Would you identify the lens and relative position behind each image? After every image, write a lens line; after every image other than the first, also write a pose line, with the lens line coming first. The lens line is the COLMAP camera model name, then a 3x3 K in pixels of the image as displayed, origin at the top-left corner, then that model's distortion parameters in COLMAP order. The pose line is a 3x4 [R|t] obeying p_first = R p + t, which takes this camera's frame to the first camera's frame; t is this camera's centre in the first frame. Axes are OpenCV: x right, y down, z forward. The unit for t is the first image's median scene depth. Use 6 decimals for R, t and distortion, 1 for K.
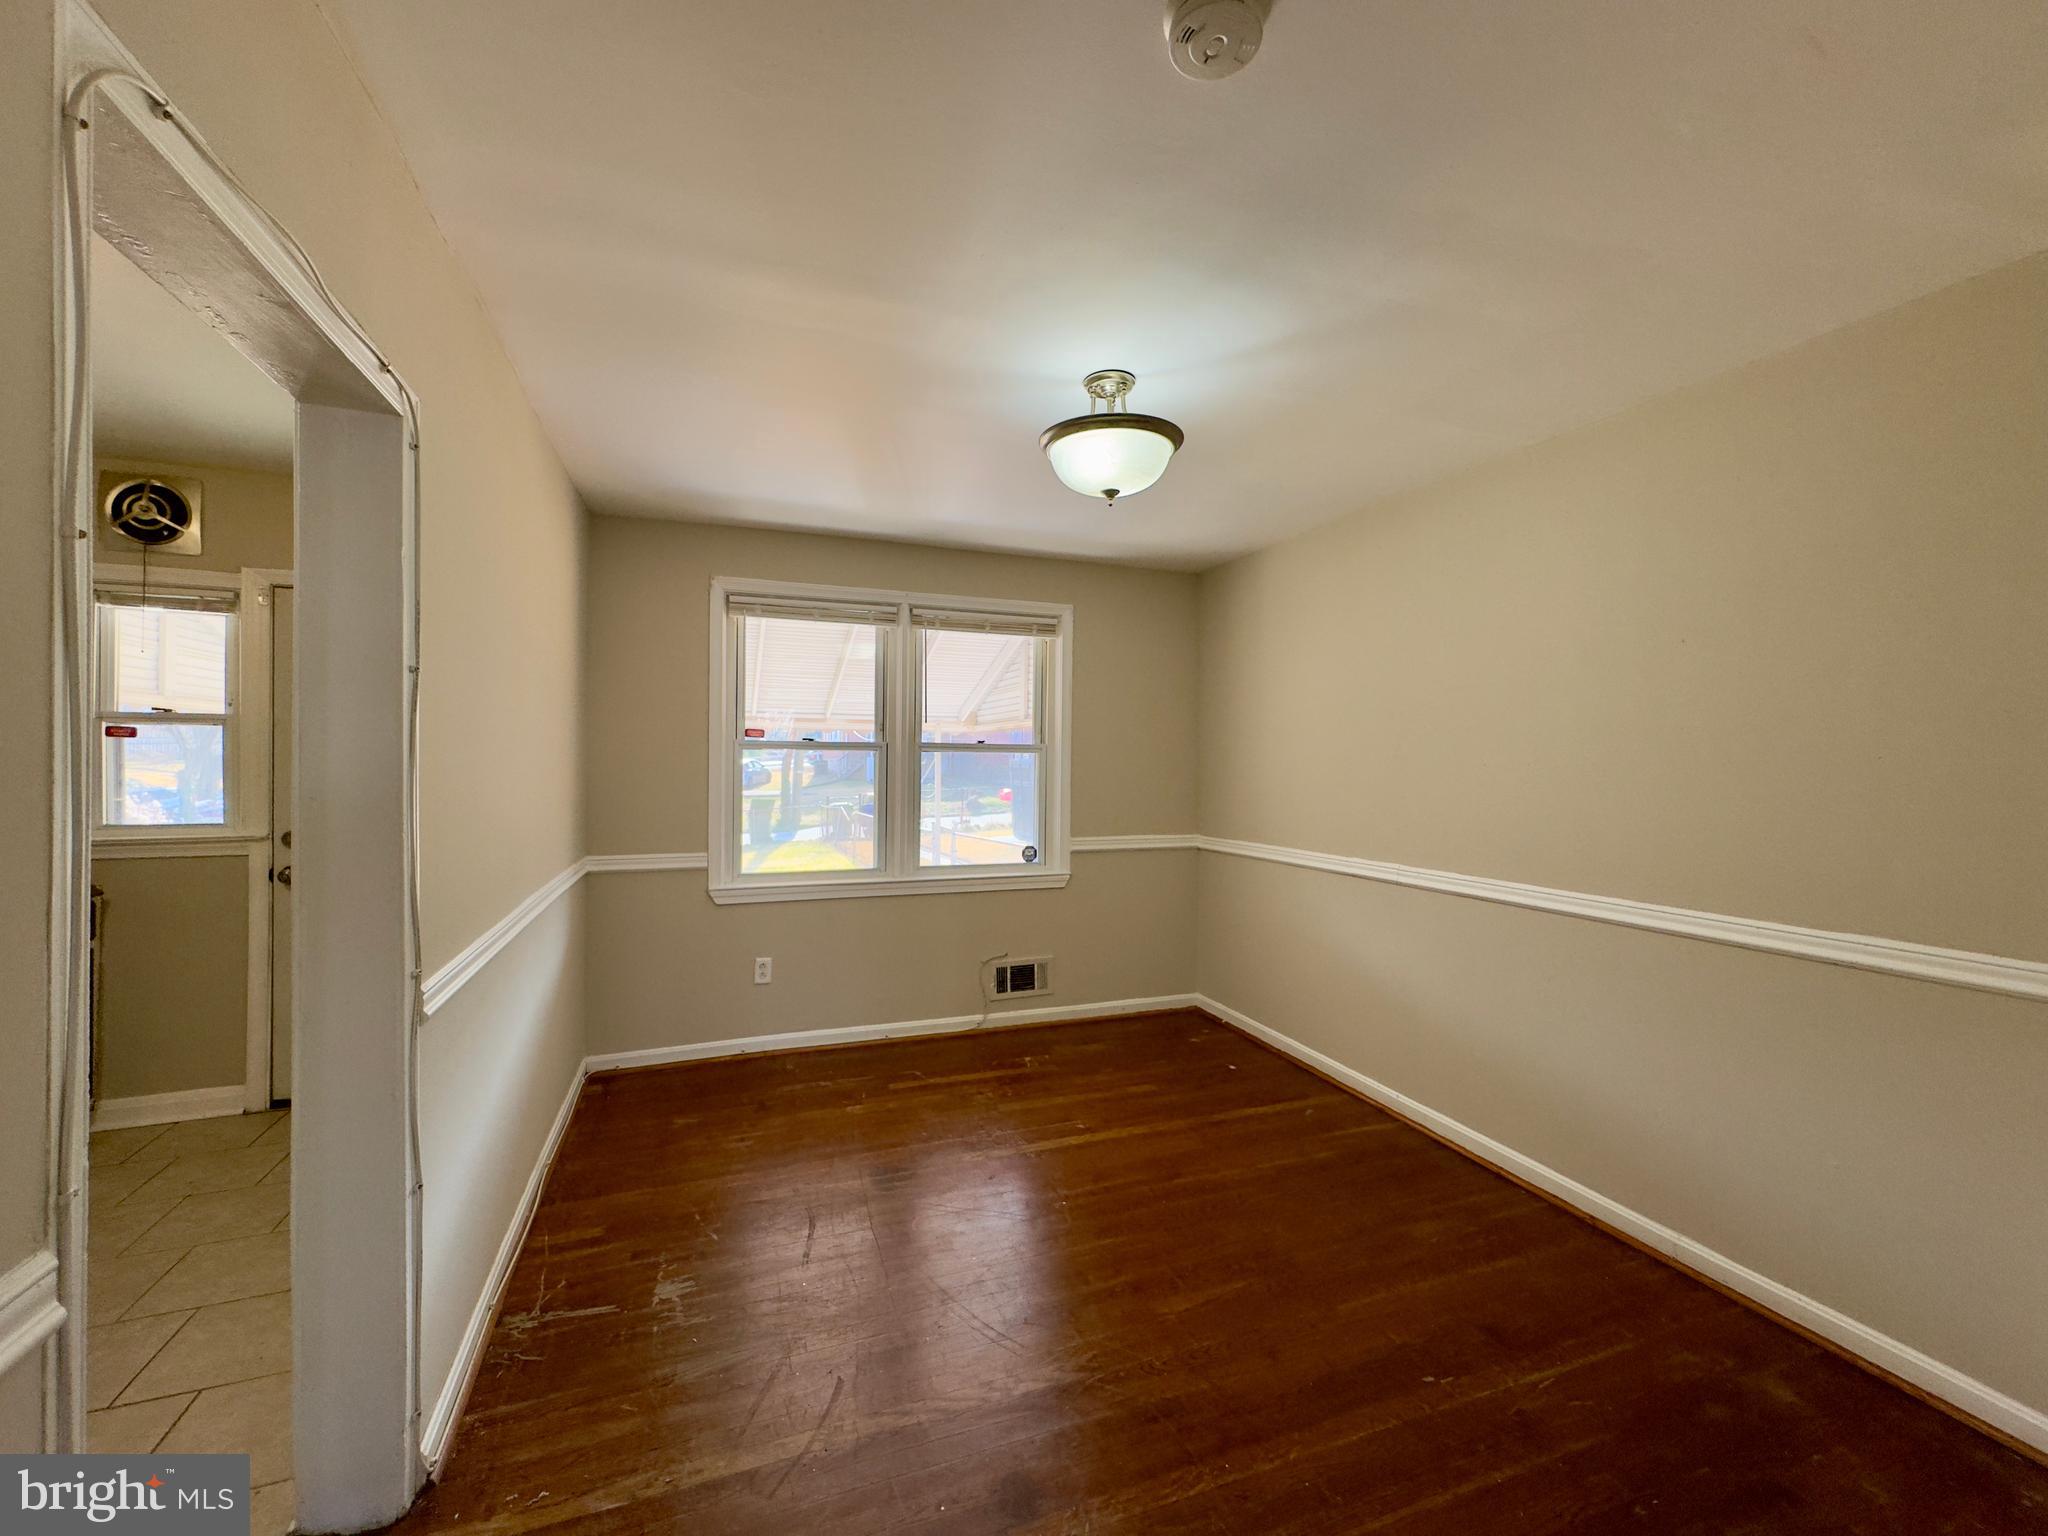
lens RADIAL K [[817.0, 0, 1024.8], [0, 817.0, 760.6], [0, 0, 1]] dist [0.001456, -0.000319]
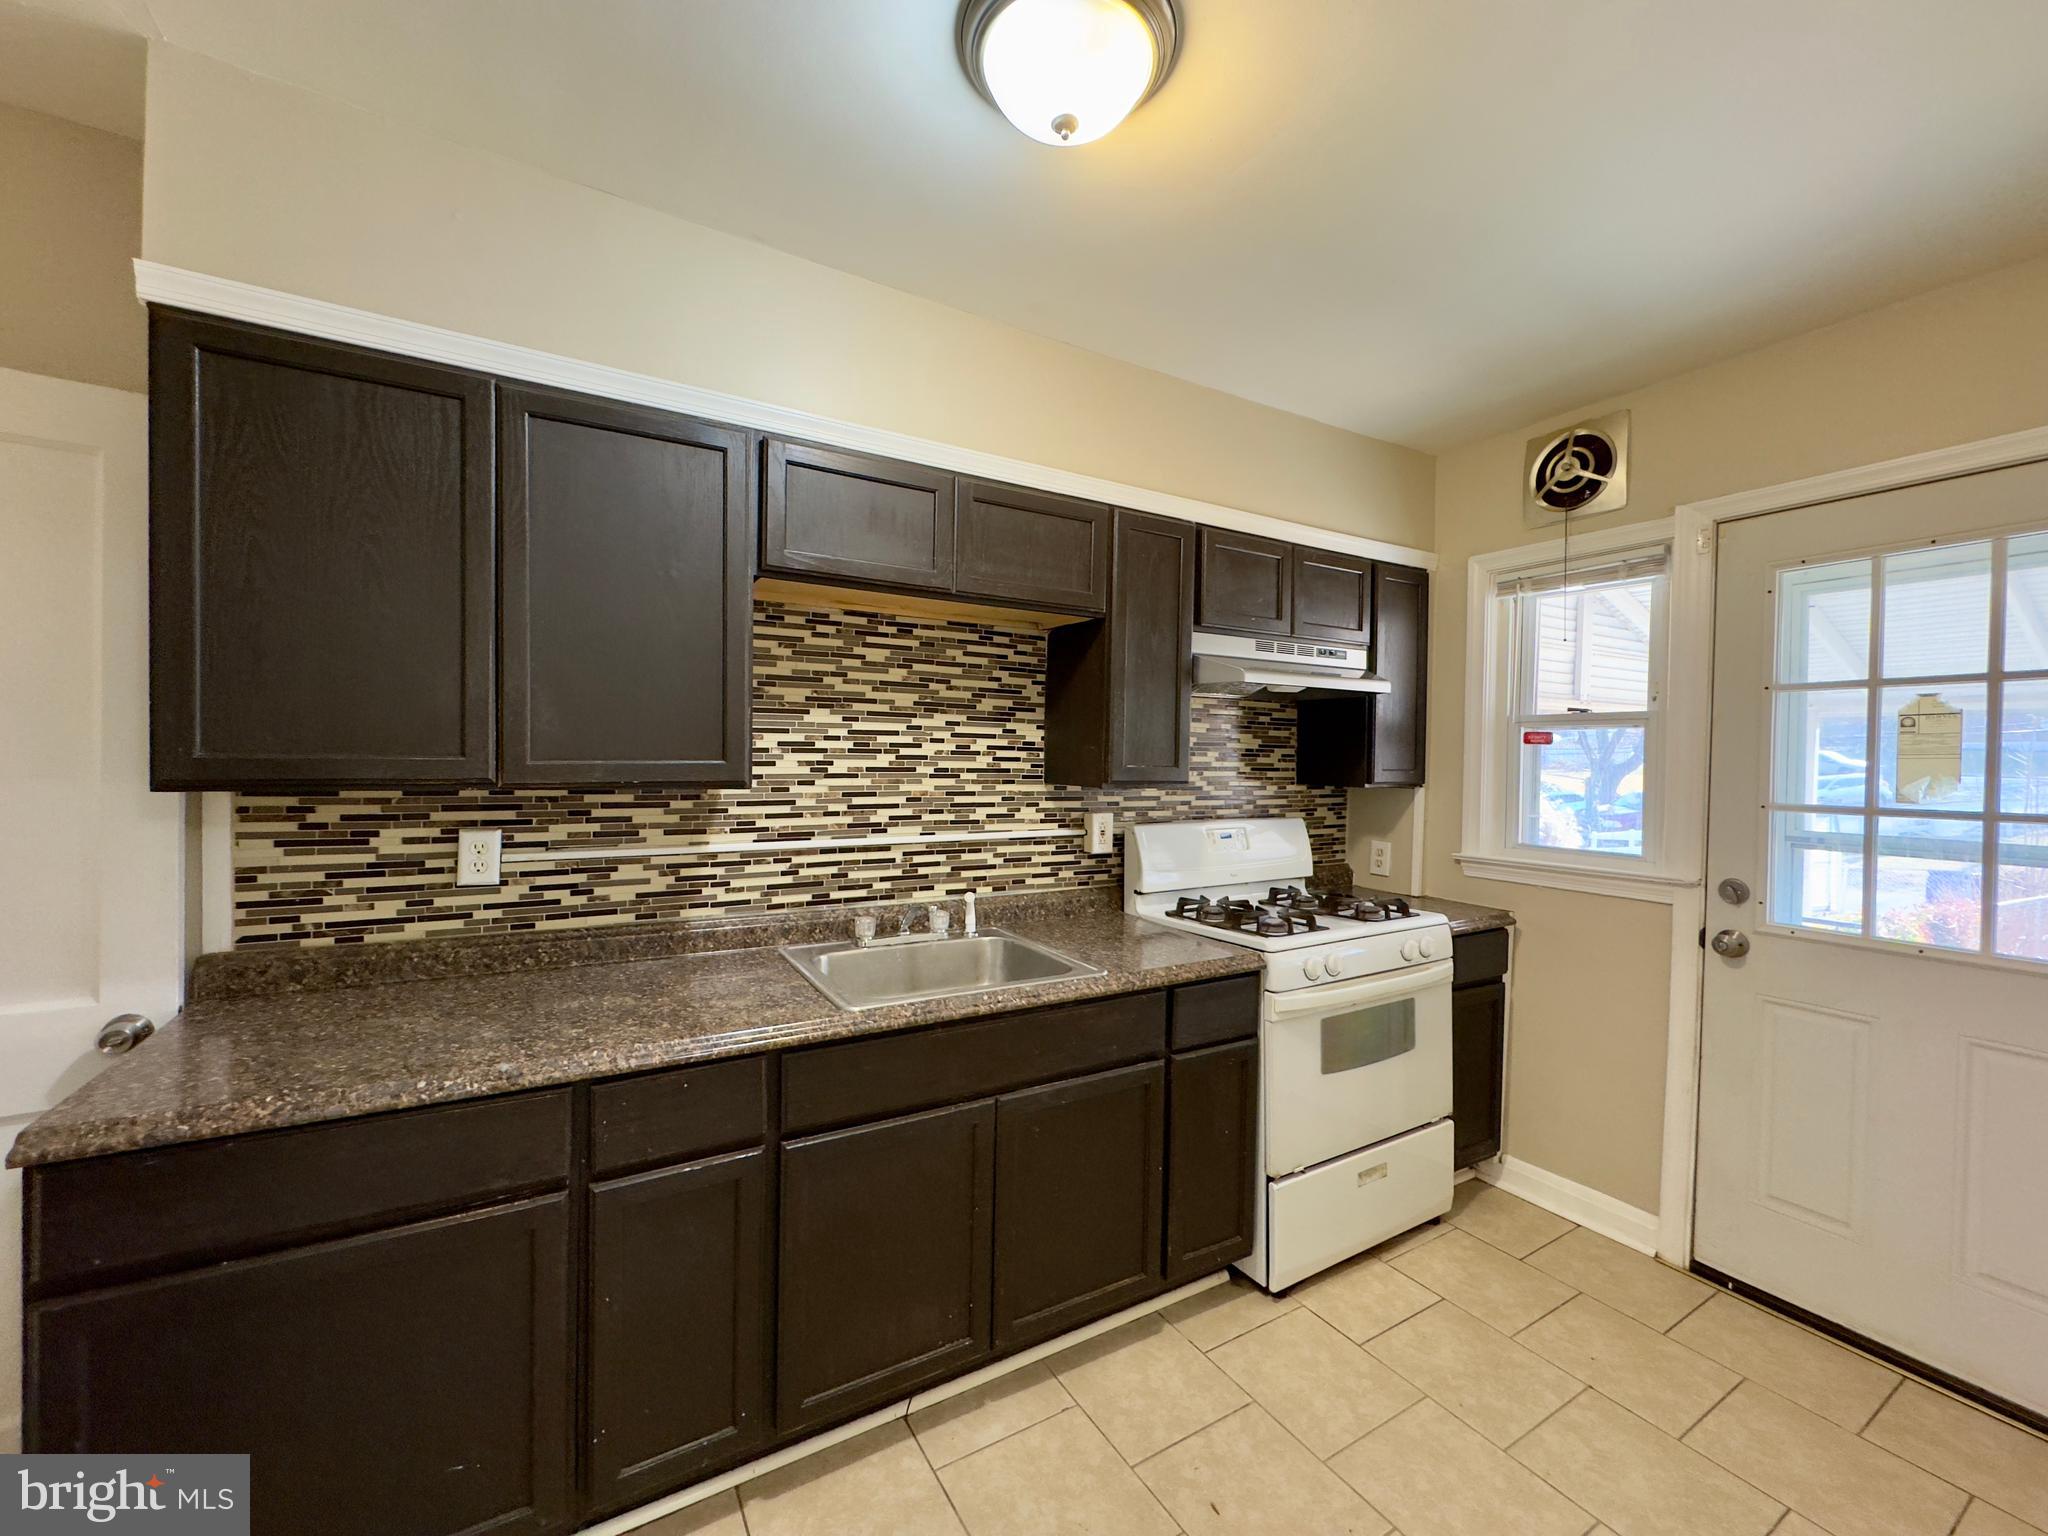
lens RADIAL K [[817.0, 0, 1013.5], [0, 817.0, 765.5], [0, 0, 1]] dist [0.001456, -0.000319]
pose [[0.156401, 0.013198, -0.987605, -0.336997], [-0.021372, 0.999722, 0.009976, -0.002204], [0.987462, 0.019547, 0.156639, 0.317566]]
